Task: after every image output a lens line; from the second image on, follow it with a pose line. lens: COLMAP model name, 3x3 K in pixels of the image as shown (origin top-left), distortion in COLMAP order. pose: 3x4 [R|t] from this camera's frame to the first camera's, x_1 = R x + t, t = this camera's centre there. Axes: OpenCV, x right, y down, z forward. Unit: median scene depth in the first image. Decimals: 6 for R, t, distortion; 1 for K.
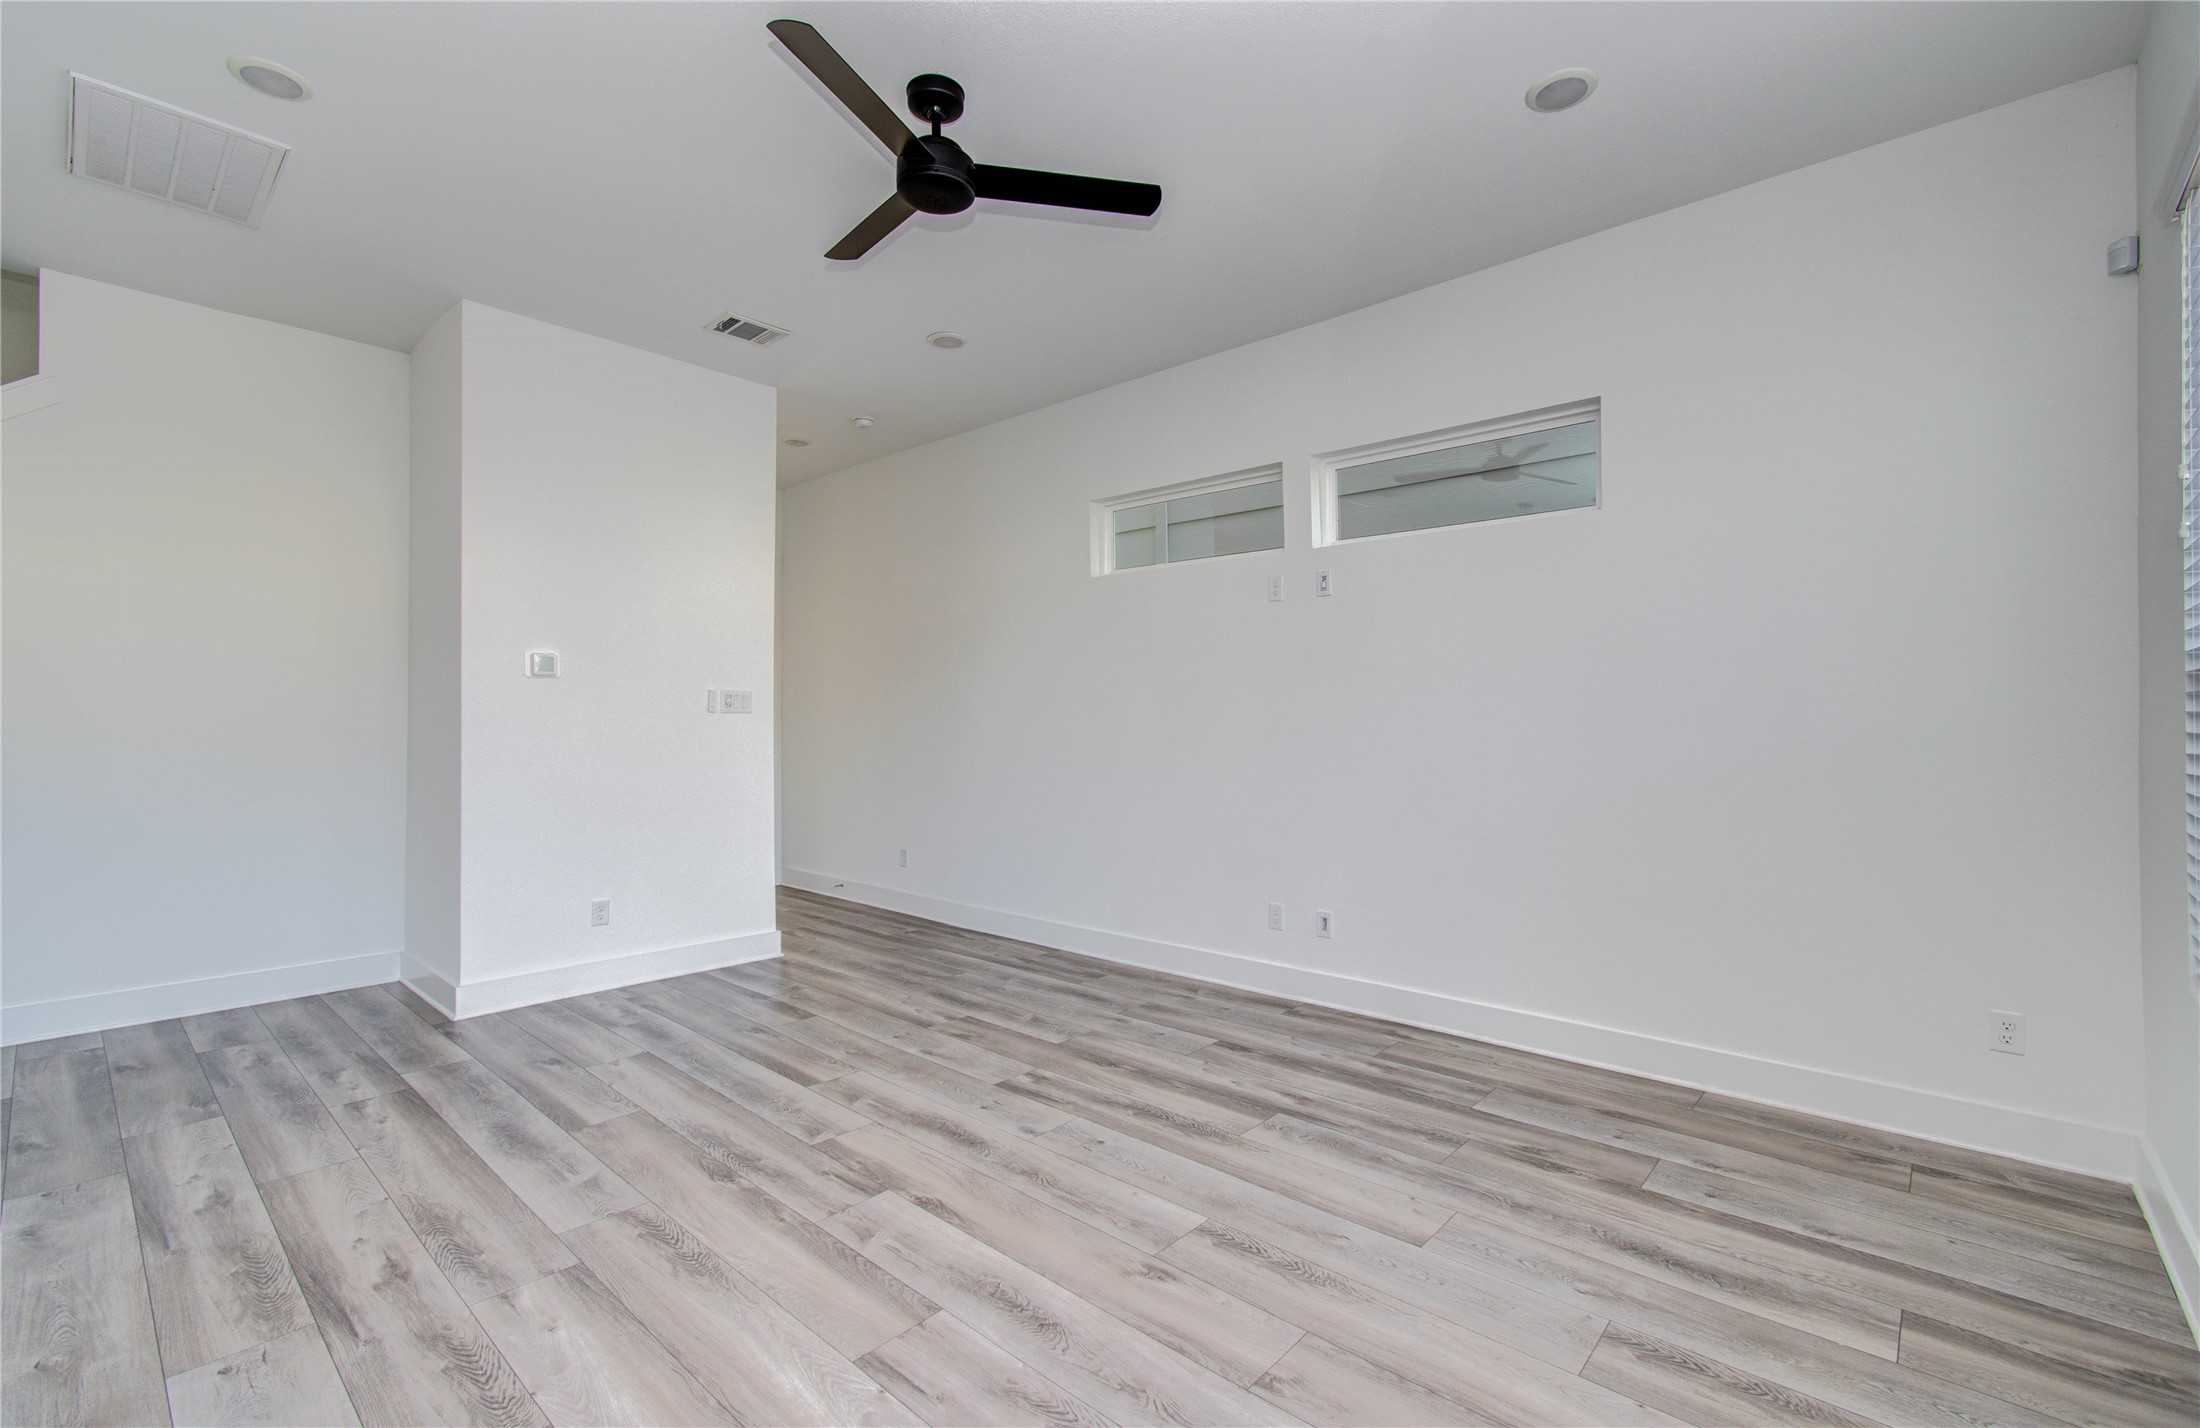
lens RADIAL K [[950.0, 0, 1103.5], [0, 950.0, 714.5], [0, 0, 1]] dist [-0.009915, 0.001305]
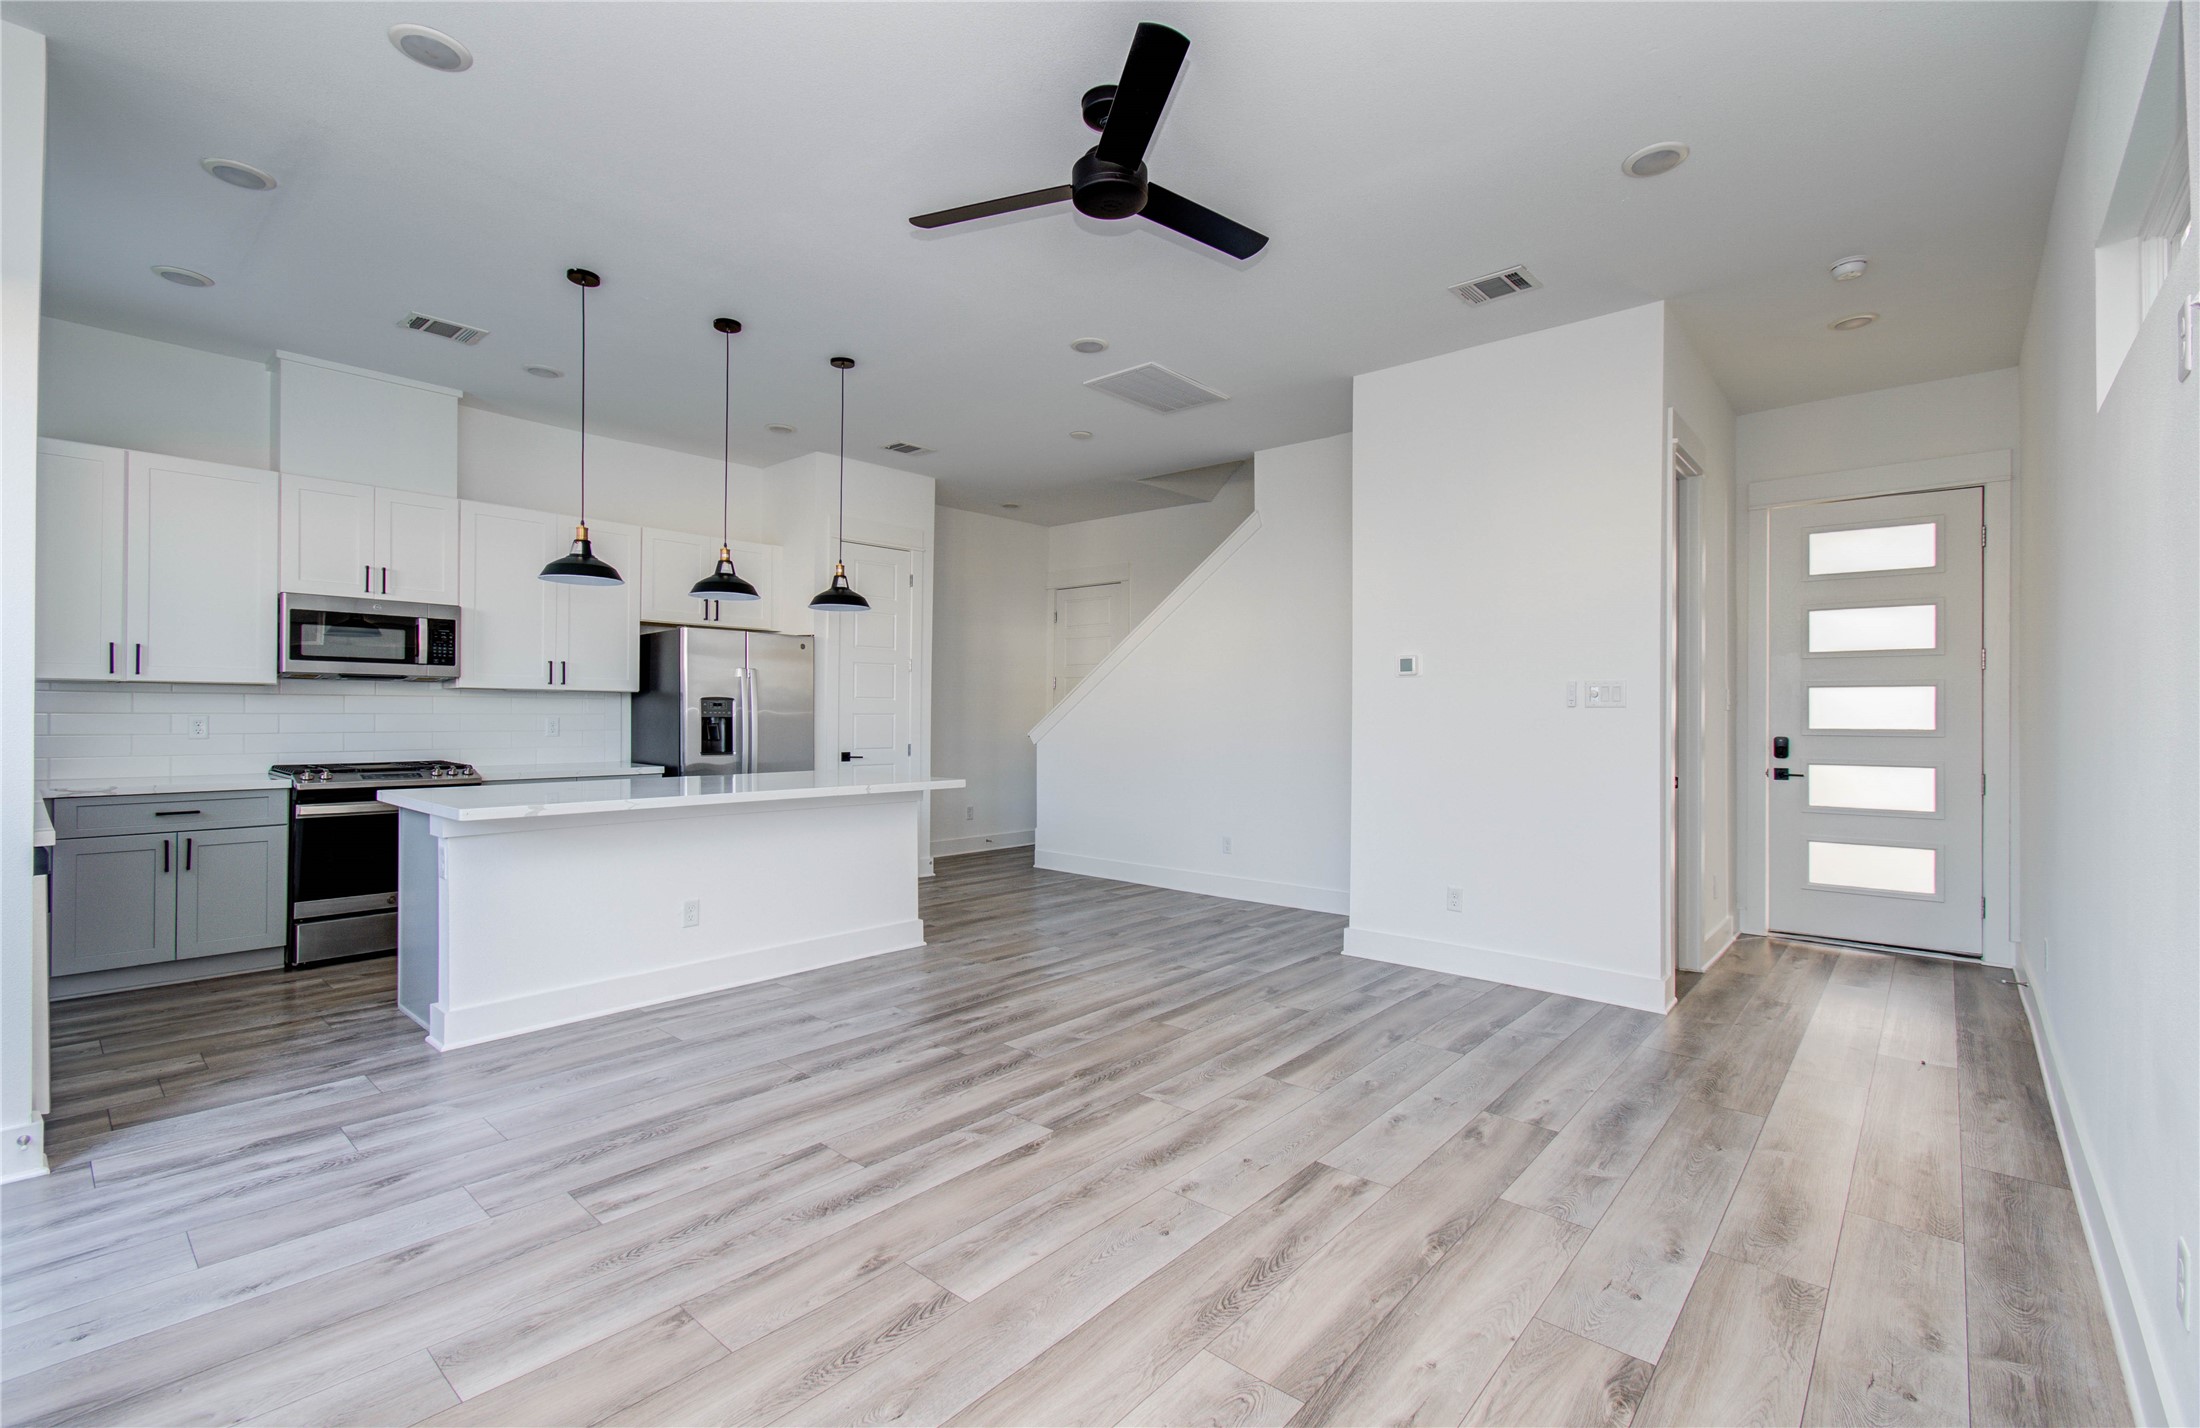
lens RADIAL K [[950.0, 0, 1104.6], [0, 950.0, 716.9], [0, 0, 1]] dist [-0.009915, 0.001305]
pose [[0.005298, -0.002270, -0.999983, 0.723966], [0.003595, 0.999991, -0.002251, 0.010811], [0.999980, -0.003584, 0.005306, 0.849130]]
